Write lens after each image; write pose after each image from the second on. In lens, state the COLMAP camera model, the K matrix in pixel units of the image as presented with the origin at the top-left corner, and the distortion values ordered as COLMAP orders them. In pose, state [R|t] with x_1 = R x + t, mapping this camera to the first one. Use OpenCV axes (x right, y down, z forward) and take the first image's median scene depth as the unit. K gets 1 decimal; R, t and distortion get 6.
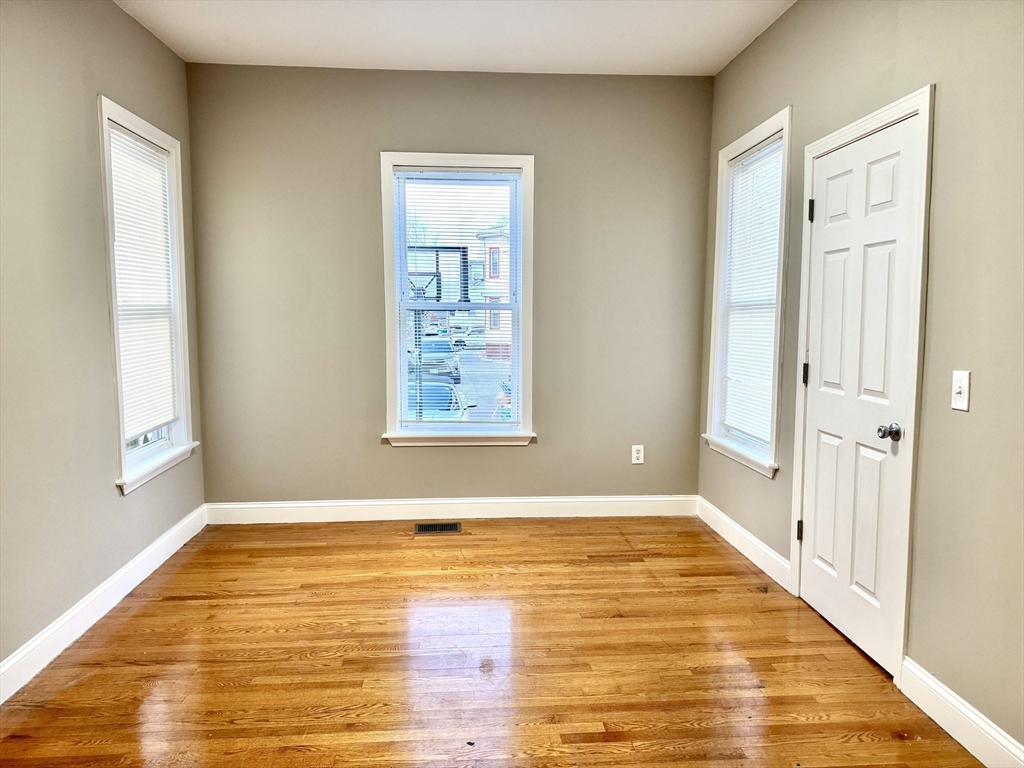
lens RADIAL K [[724.1, 0, 512.0], [0, 724.1, 384.0], [0, 0, 1]] dist [0.102001, -0.128837]
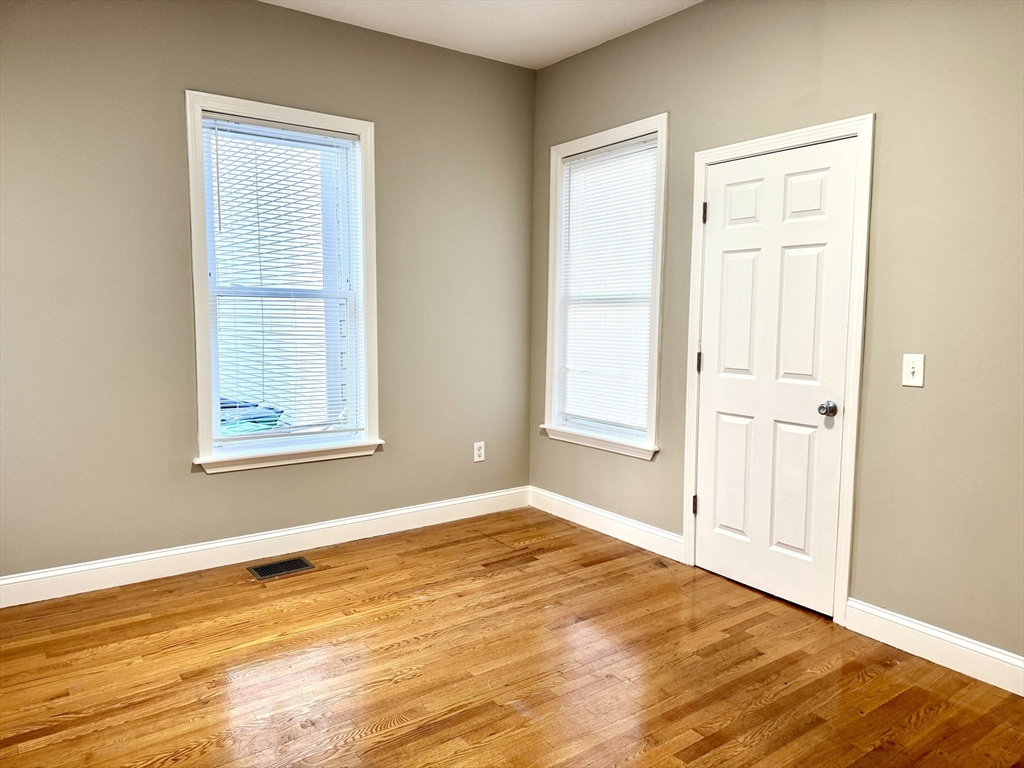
lens RADIAL K [[724.1, 0, 512.0], [0, 724.1, 384.0], [0, 0, 1]] dist [0.102001, -0.128837]
pose [[0.846135, -0.050657, 0.530556, -0.361349], [0.045273, 0.998706, 0.023153, -0.016316], [-0.531043, 0.004430, 0.847333, 0.194889]]
